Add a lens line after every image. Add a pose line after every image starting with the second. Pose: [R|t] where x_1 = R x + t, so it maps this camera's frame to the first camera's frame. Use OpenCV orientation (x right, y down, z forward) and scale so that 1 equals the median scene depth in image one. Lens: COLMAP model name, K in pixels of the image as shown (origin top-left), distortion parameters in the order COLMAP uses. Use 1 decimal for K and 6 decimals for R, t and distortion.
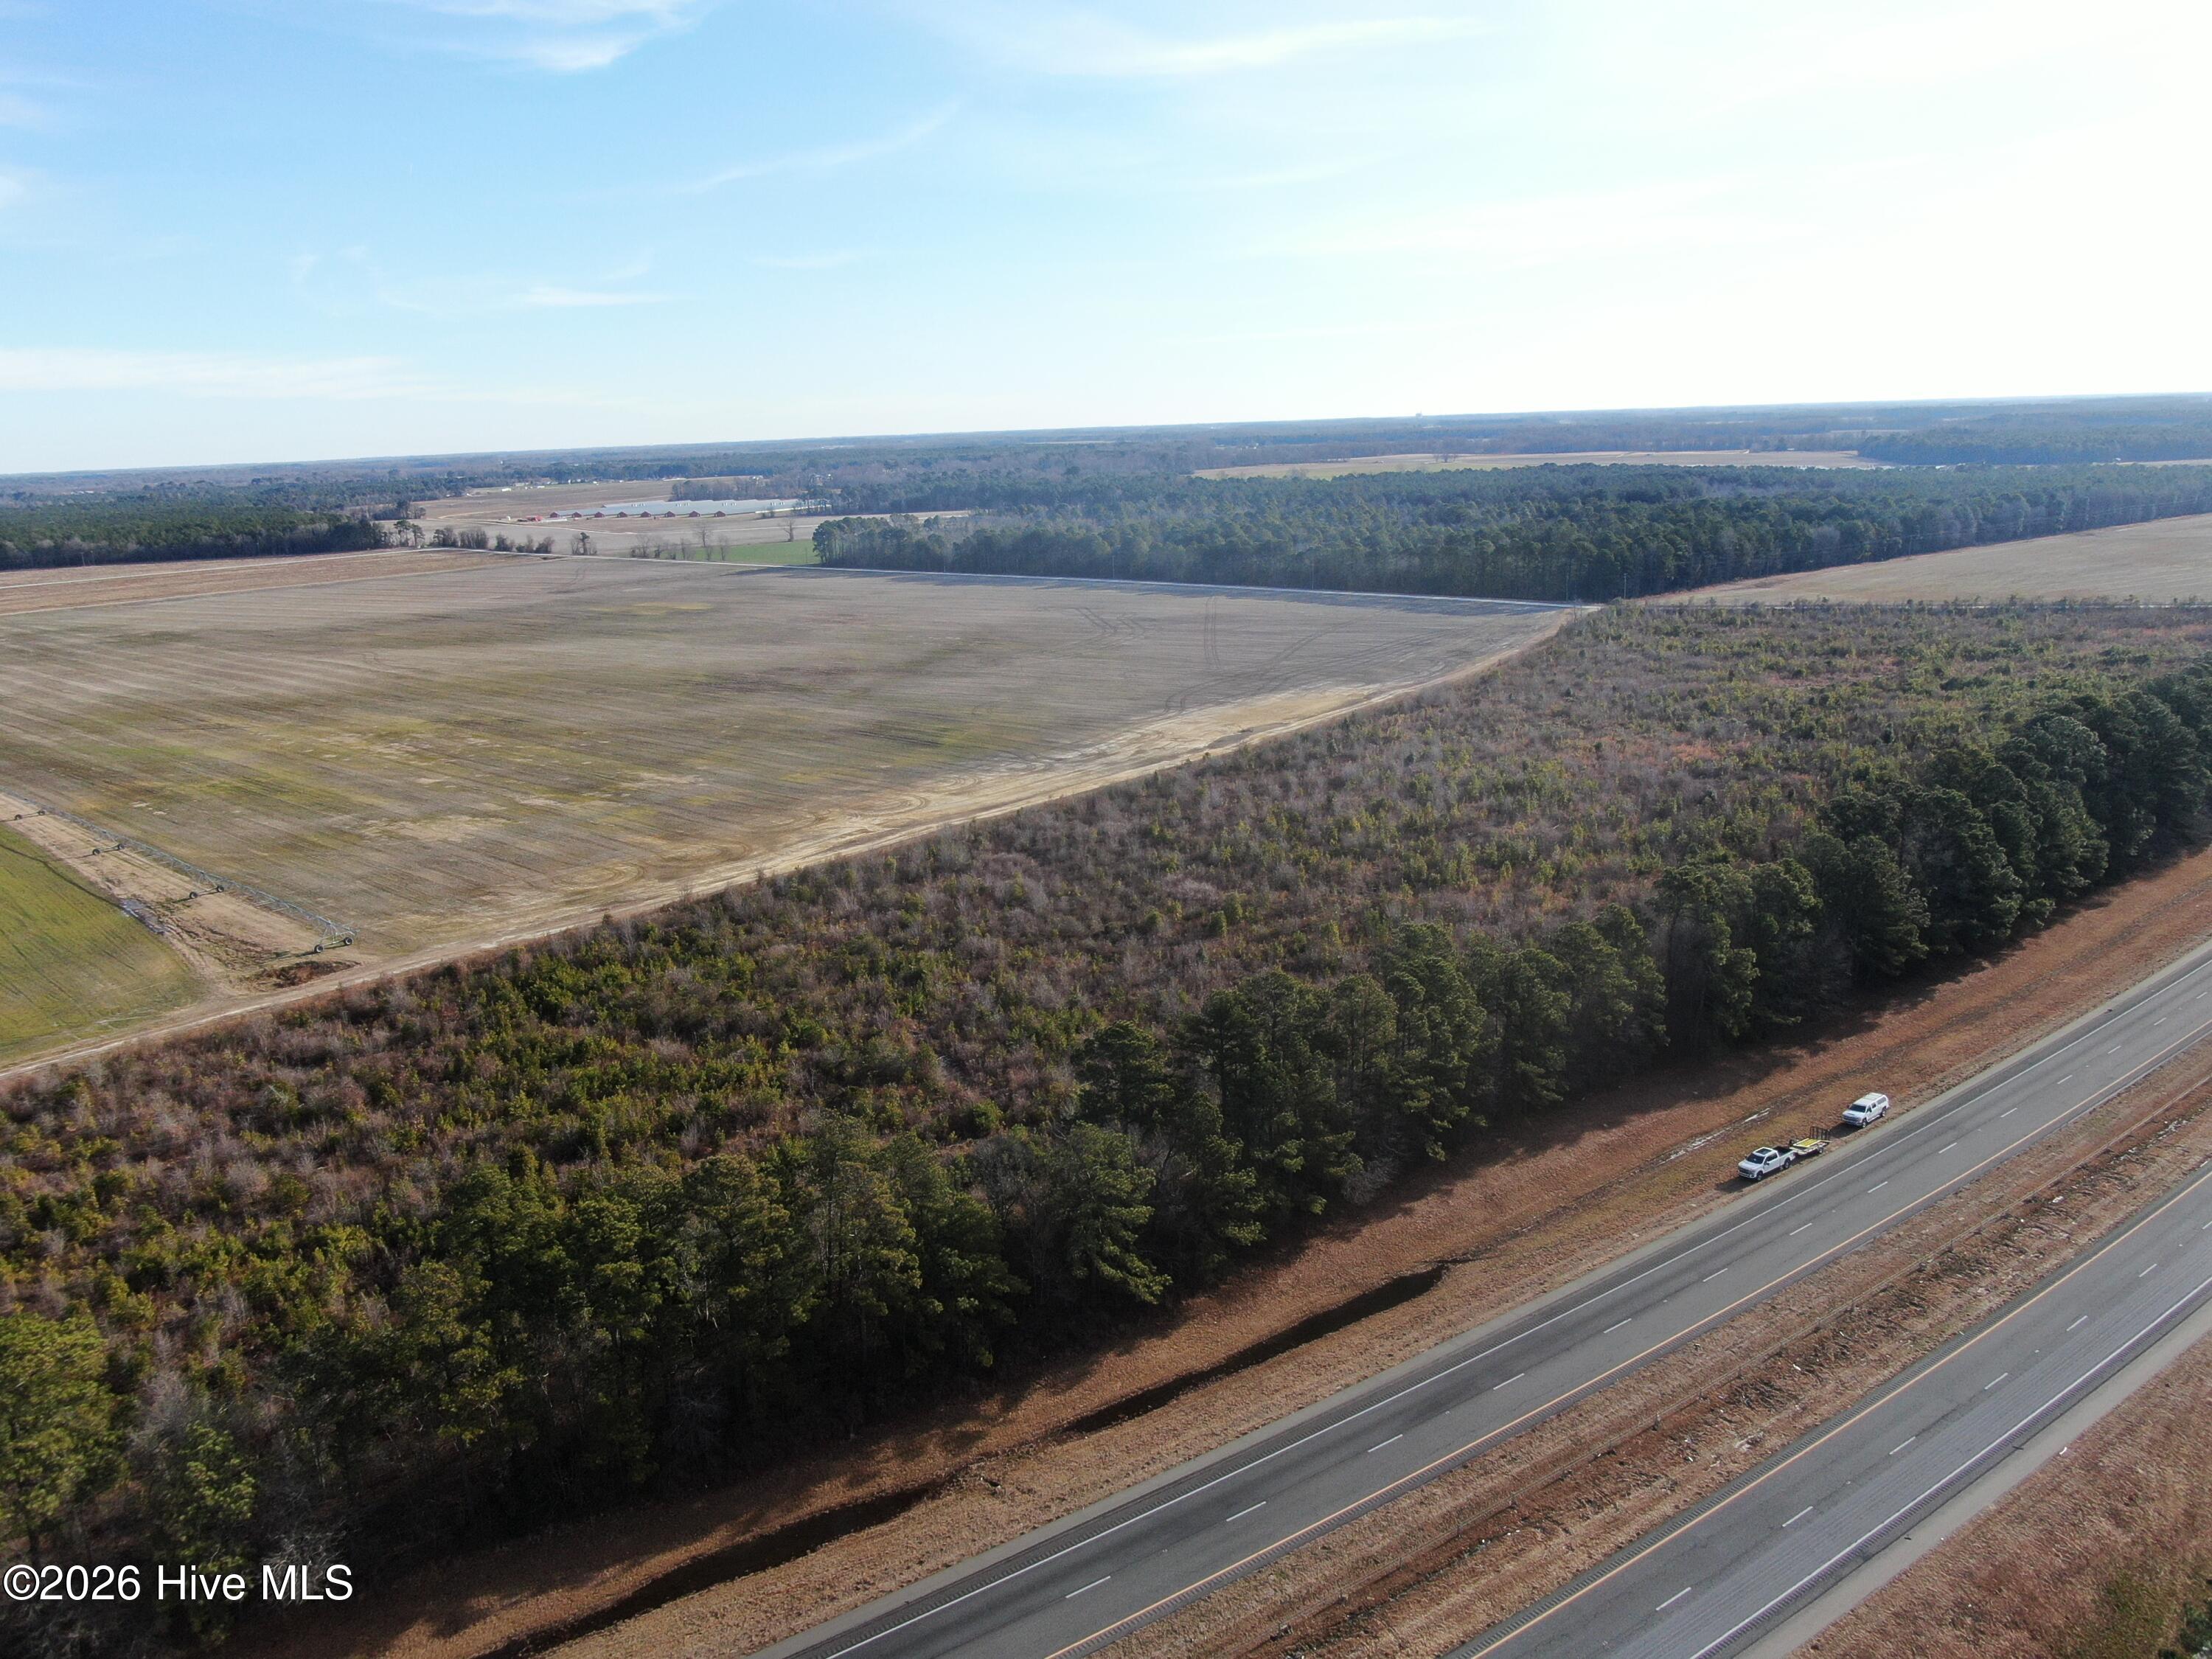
lens RADIAL K [[1587.5, 0, 1107.3], [0, 1587.5, 719.2], [0, 0, 1]] dist [-0.032423, 0.006829]
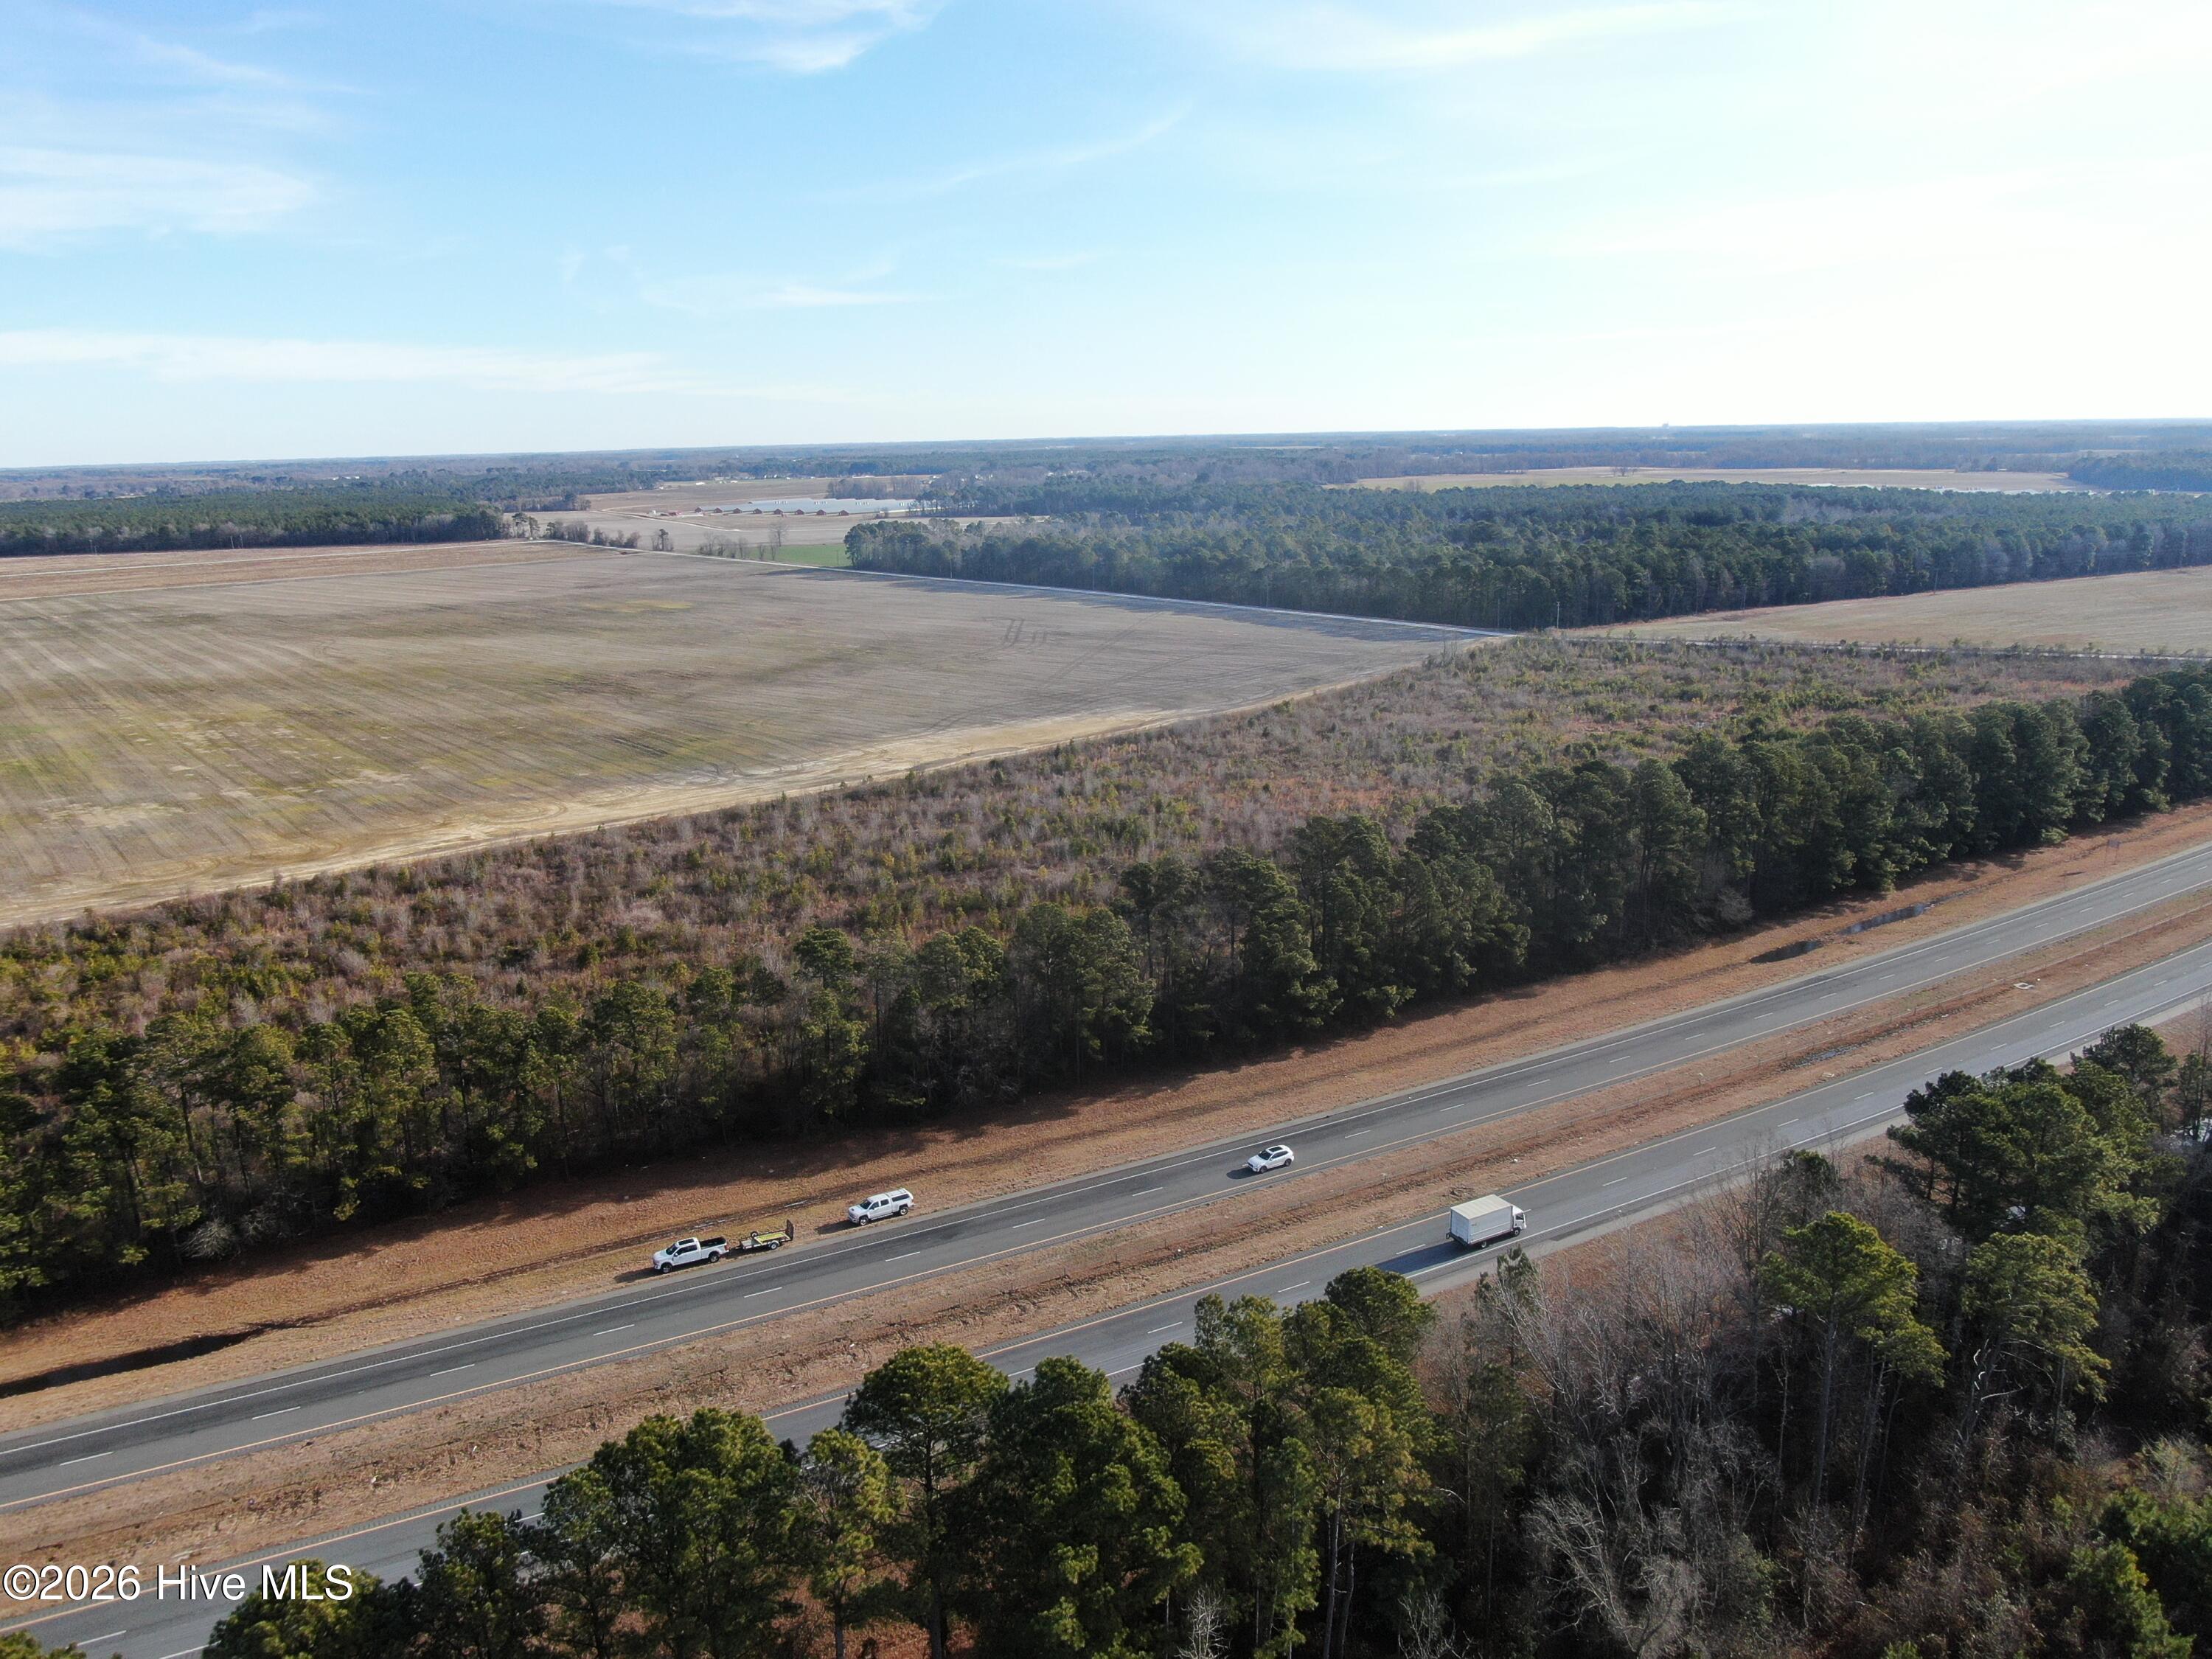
lens RADIAL K [[1544.5, 0, 1106.0], [0, 1544.5, 829.5], [0, 0, 1]] dist [-0.023623, 0.009688]
pose [[0.990332, 0.049351, -0.129640, 0.106122], [-0.040045, 0.996496, 0.073434, -0.006915], [0.132810, -0.067533, 0.988838, 0.018579]]
